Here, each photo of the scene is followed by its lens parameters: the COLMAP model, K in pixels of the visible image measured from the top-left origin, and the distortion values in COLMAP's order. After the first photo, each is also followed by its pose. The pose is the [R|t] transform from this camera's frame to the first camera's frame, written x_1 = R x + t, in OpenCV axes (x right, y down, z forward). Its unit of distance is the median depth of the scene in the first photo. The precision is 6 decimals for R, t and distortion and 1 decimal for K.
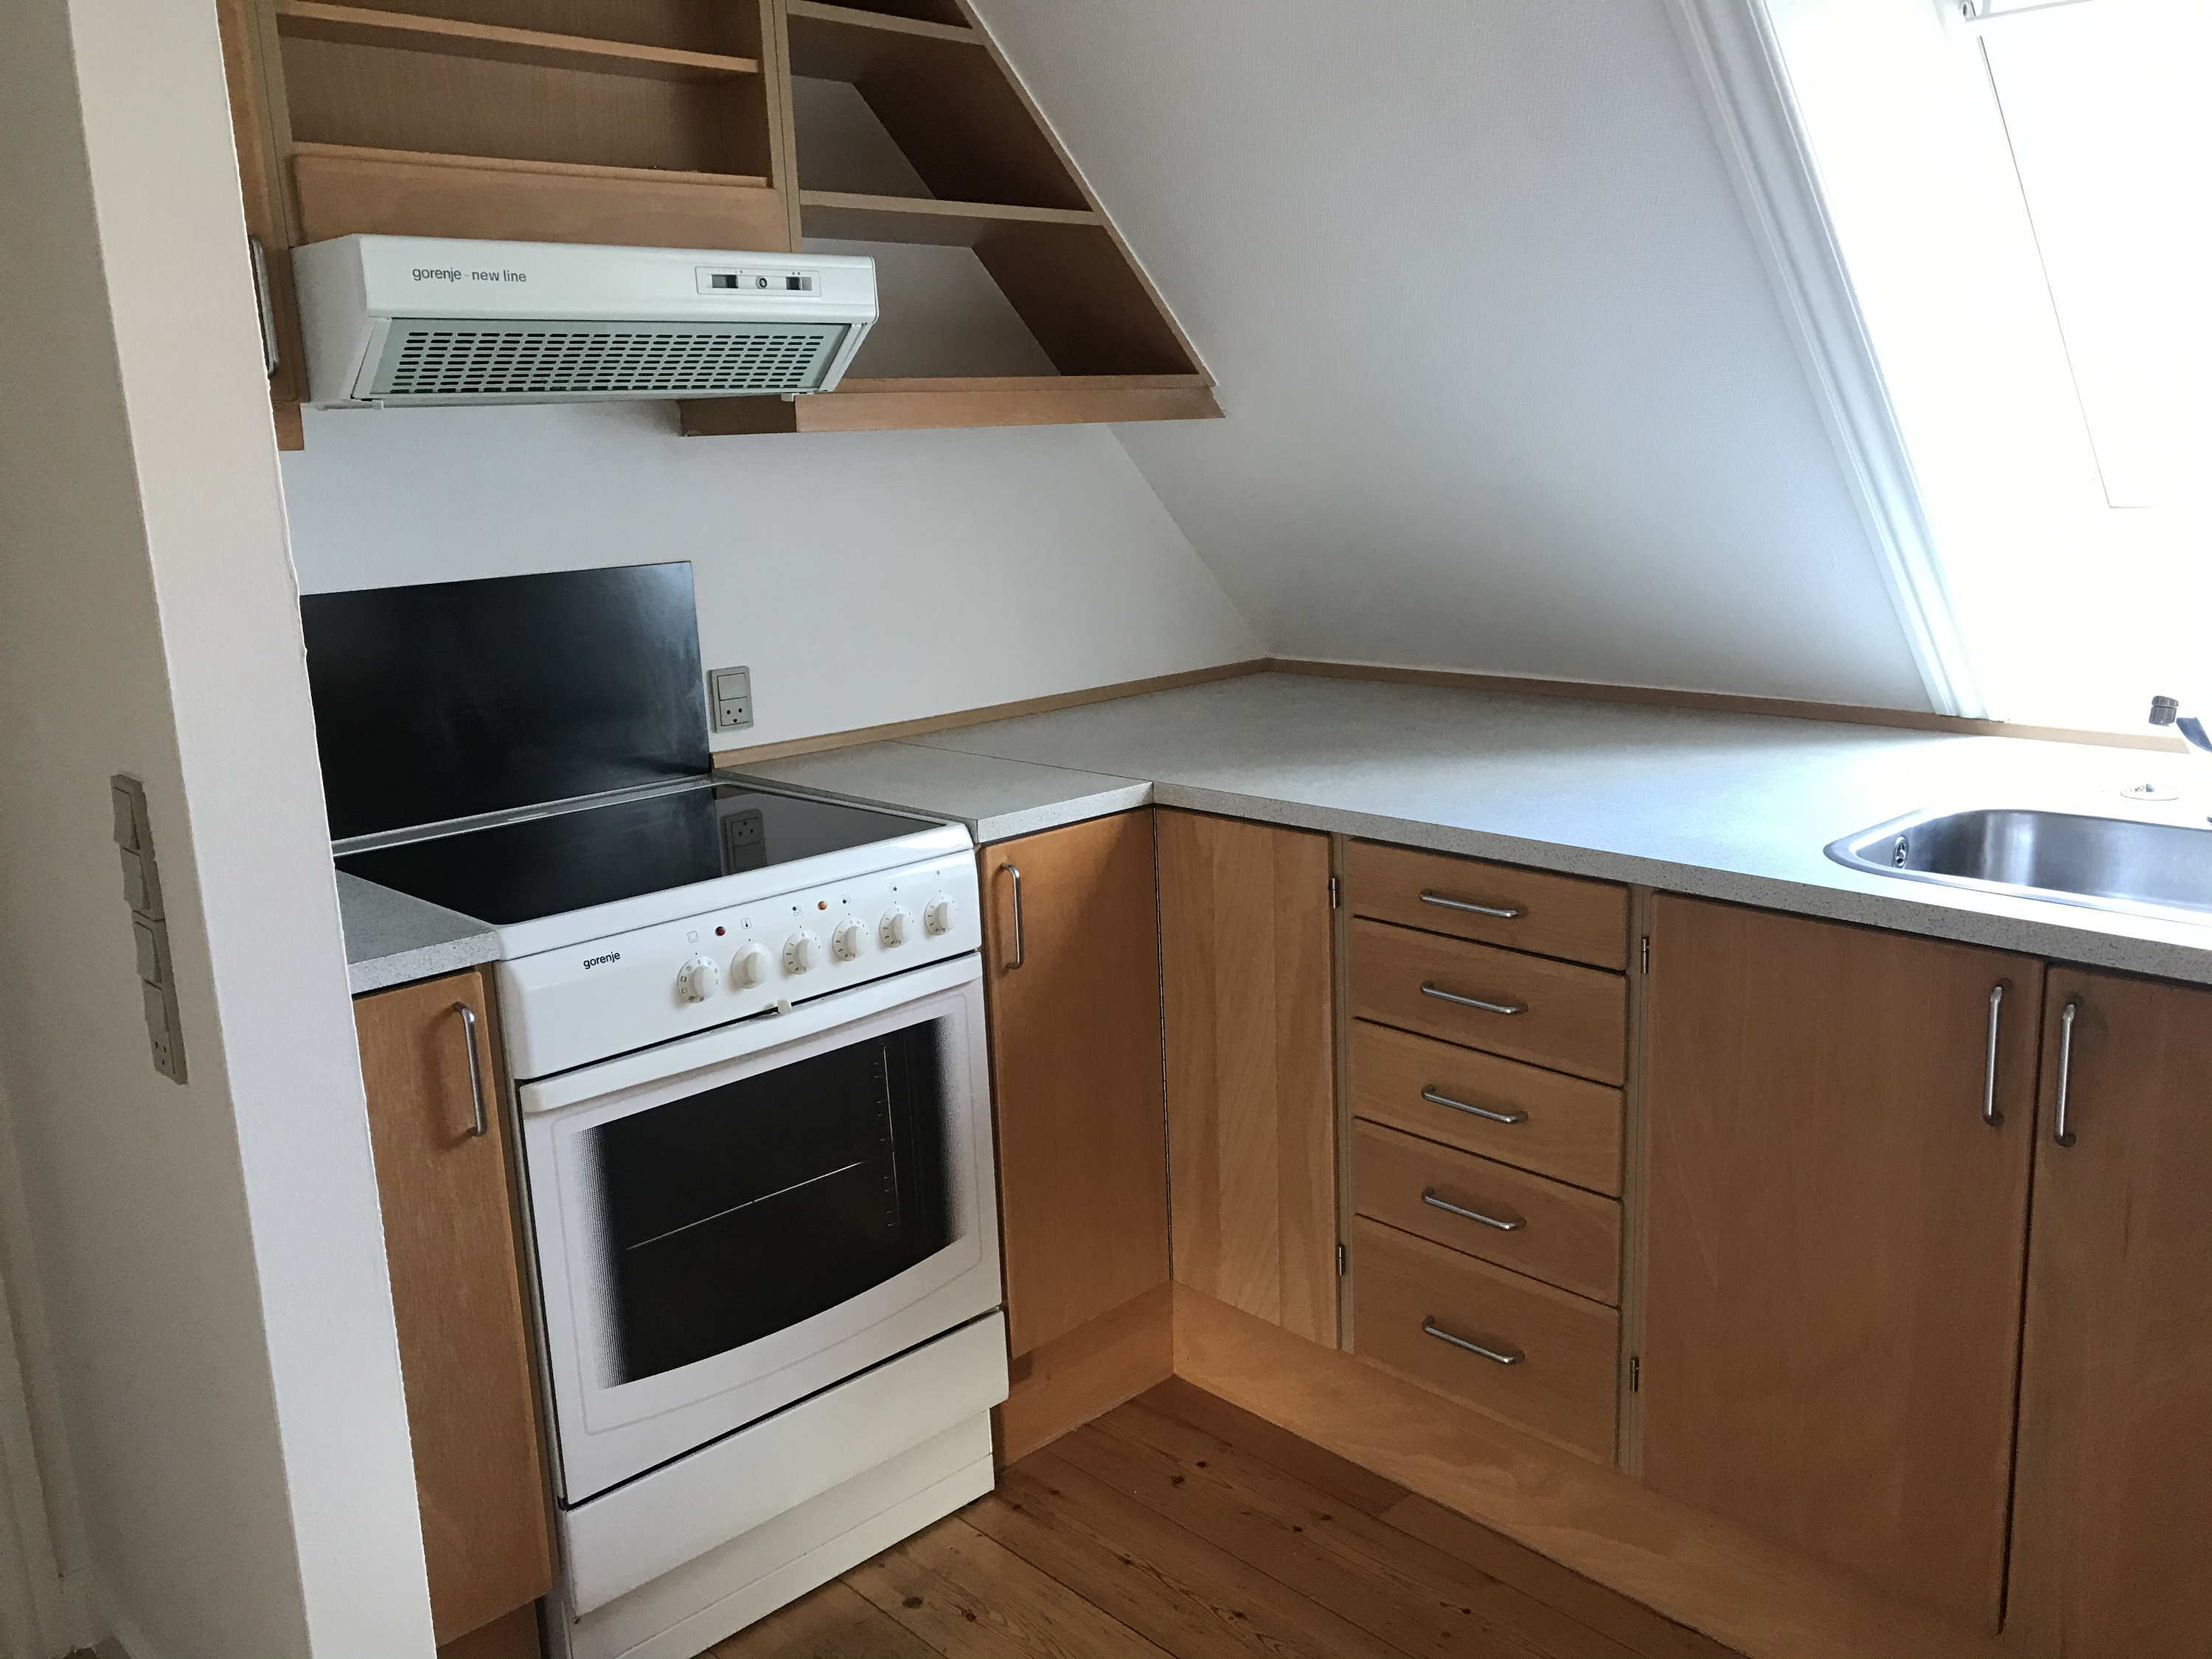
lens RADIAL K [[1813.2, 0, 1102.1], [0, 1813.2, 814.3], [0, 0, 1]] dist [0.058487, -0.006861]
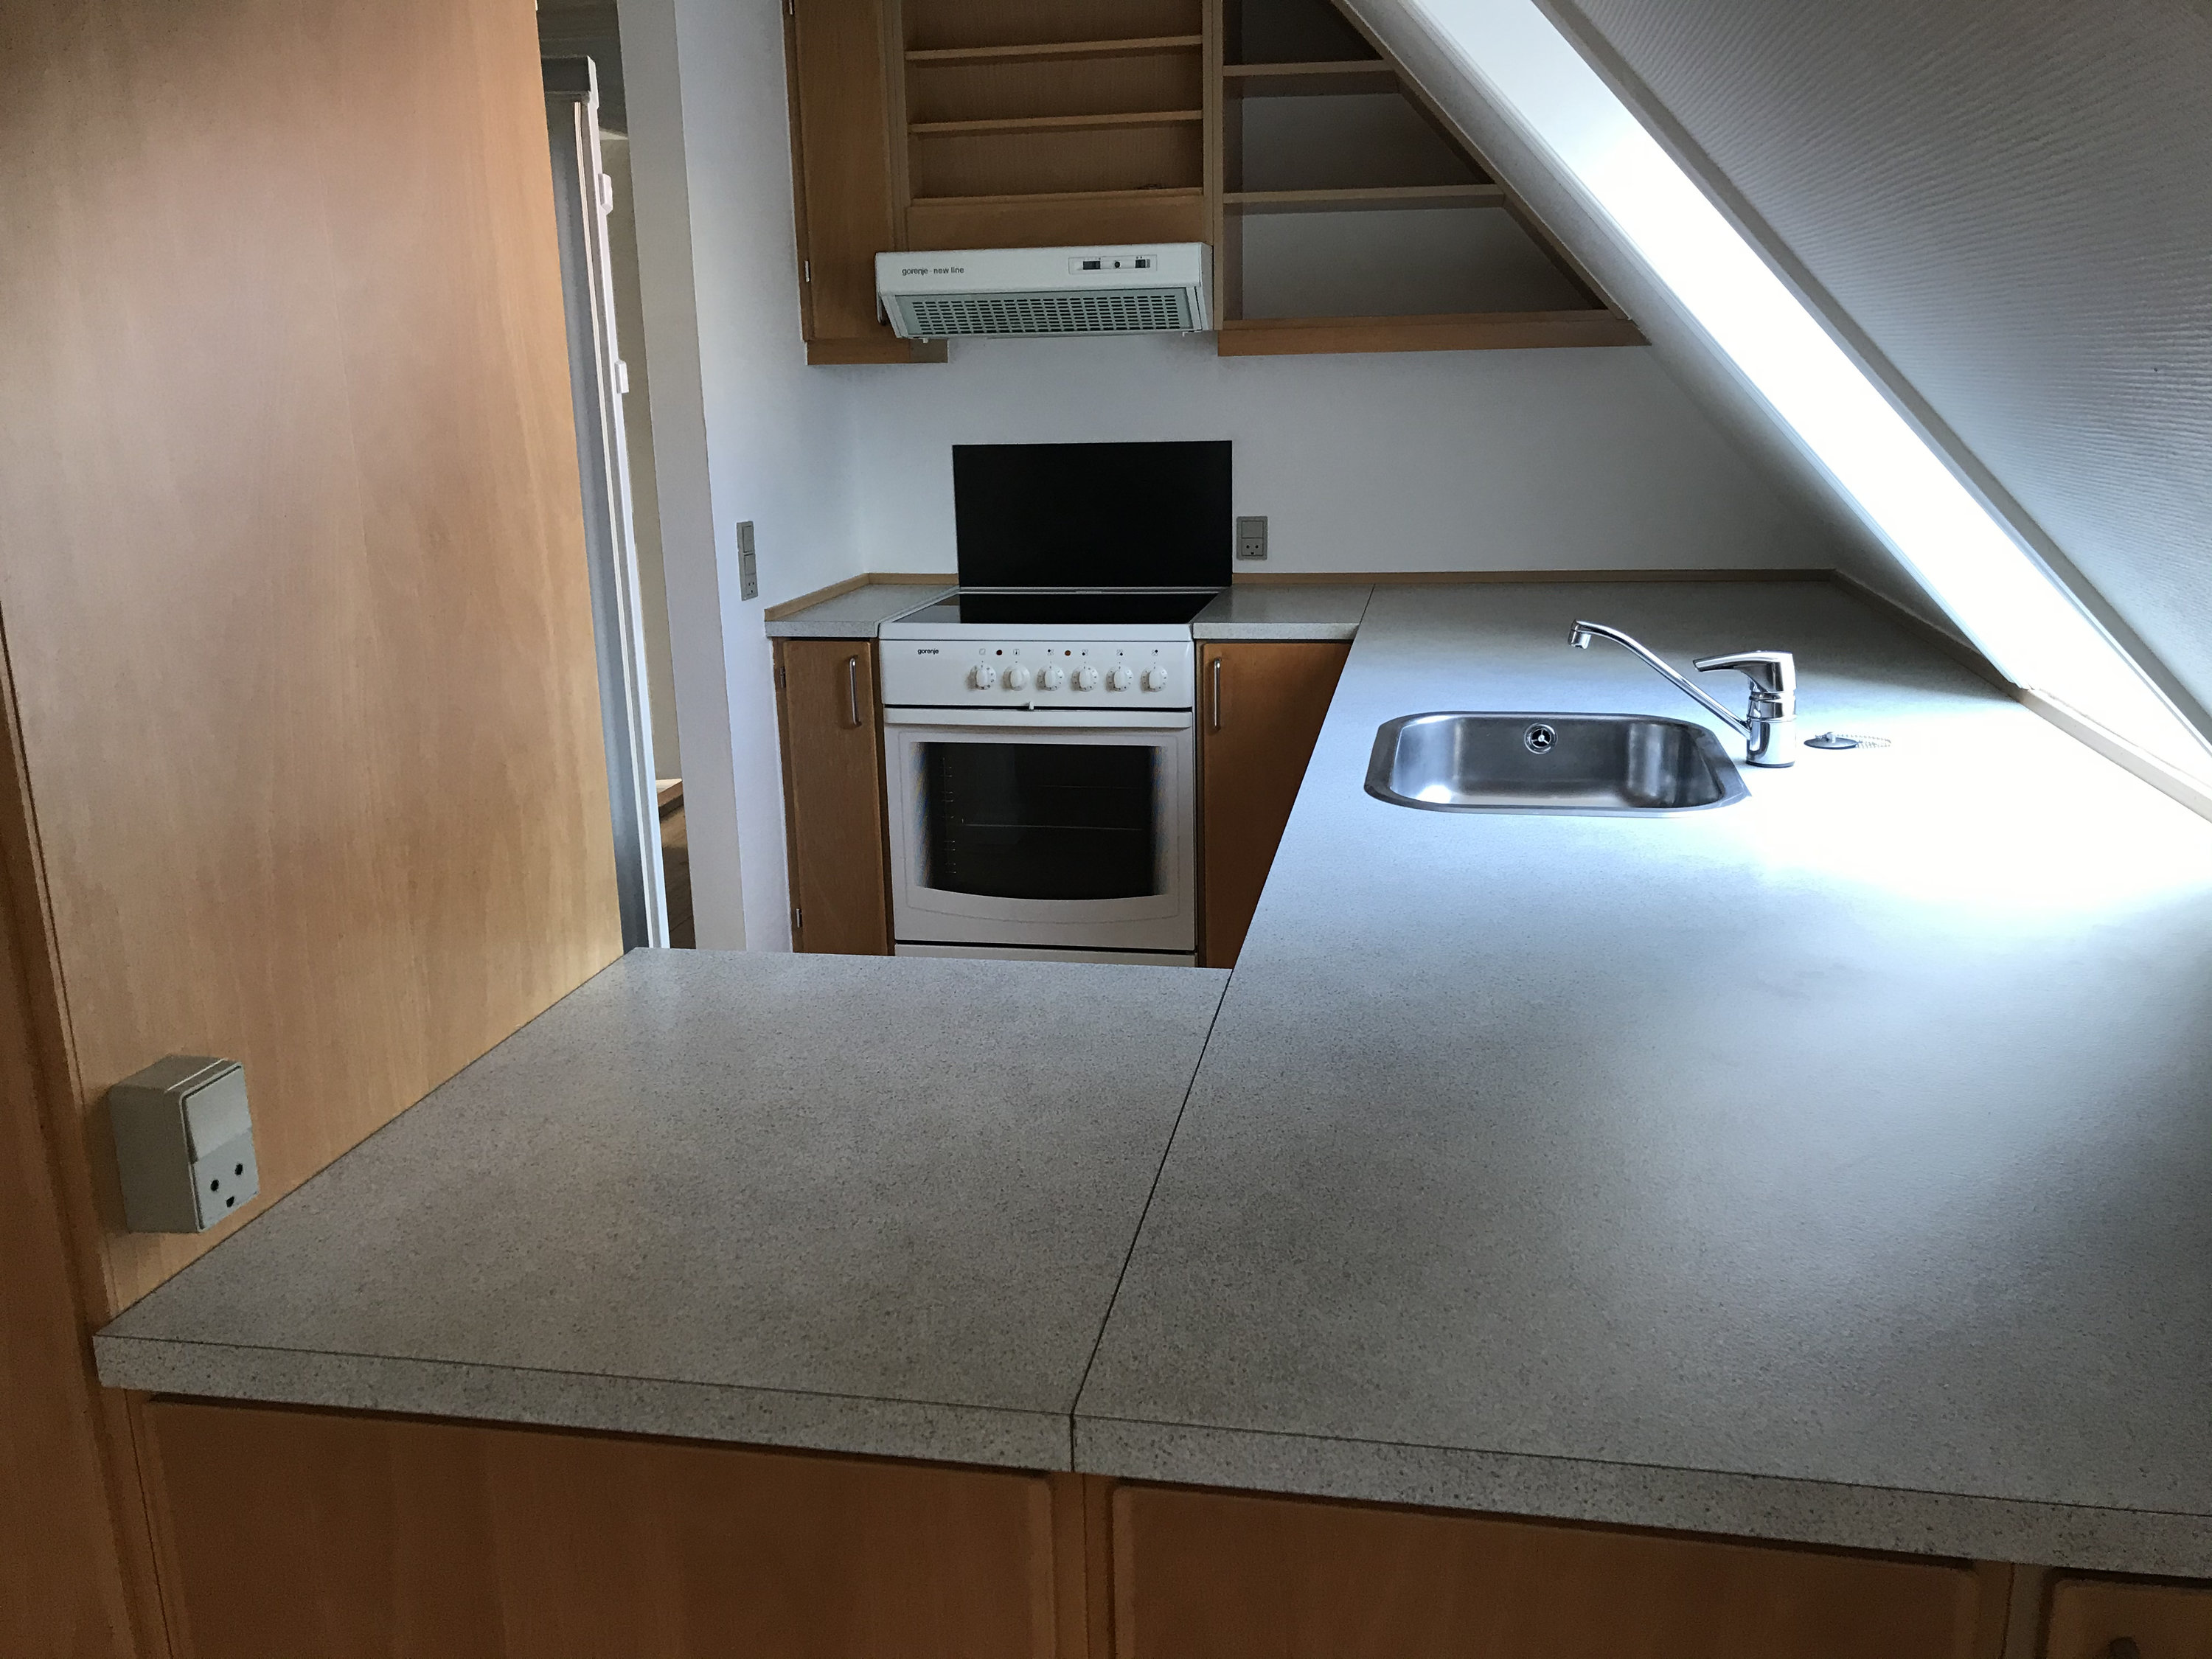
lens RADIAL K [[1813.2, 0, 1106.6], [0, 1813.2, 839.3], [0, 0, 1]] dist [0.058487, -0.006861]
pose [[0.603890, 0.234850, -0.761684, 1.155511], [-0.172171, 0.971482, 0.163034, -0.059545], [0.778251, 0.032686, 0.627103, 0.000564]]
